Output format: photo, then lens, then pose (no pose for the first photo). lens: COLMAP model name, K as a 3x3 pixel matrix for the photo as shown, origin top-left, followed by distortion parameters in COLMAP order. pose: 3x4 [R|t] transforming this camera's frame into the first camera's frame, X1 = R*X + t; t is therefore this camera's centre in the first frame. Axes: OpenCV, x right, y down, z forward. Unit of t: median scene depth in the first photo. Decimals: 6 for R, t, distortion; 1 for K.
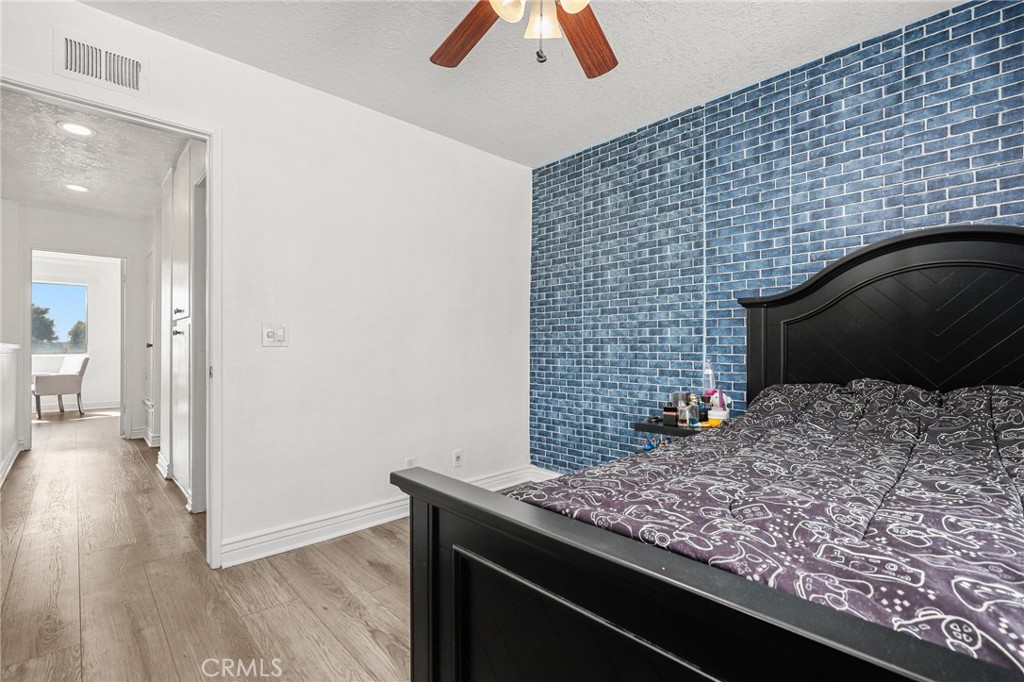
lens RADIAL K [[462.9, 0, 512.1], [0, 462.9, 343.9], [0, 0, 1]] dist [-0.001690, 0.000436]
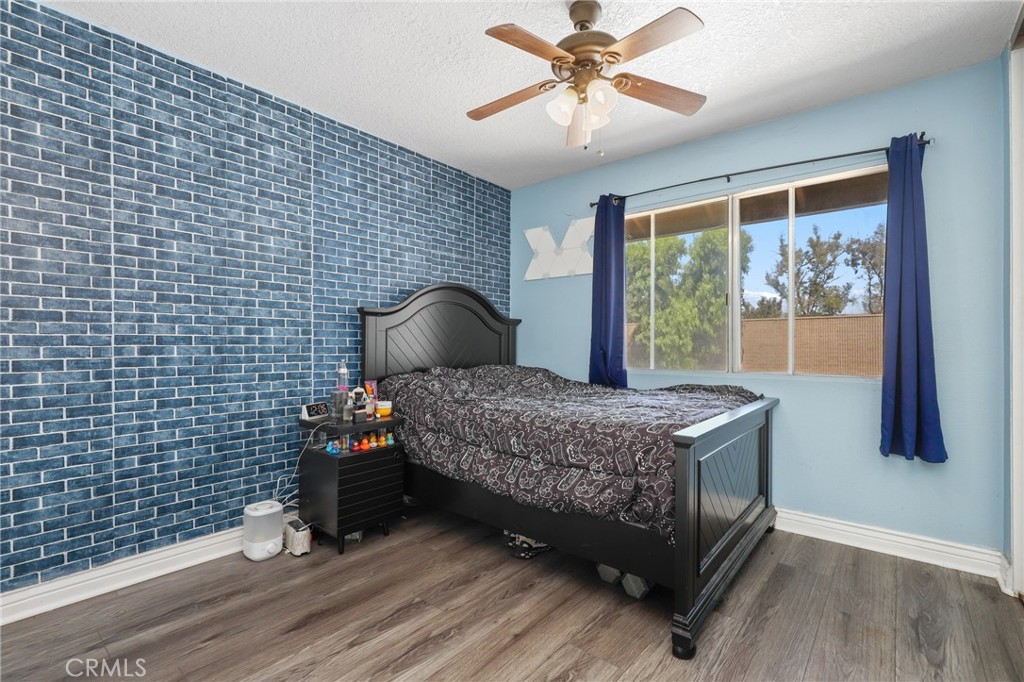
lens RADIAL K [[462.9, 0, 512.0], [0, 462.9, 342.3], [0, 0, 1]] dist [-0.001690, 0.000436]
pose [[-0.115917, 0.005730, 0.993242, -0.621492], [-0.004504, 0.999970, -0.006294, -0.001402], [-0.993249, -0.005203, -0.115887, 0.640697]]
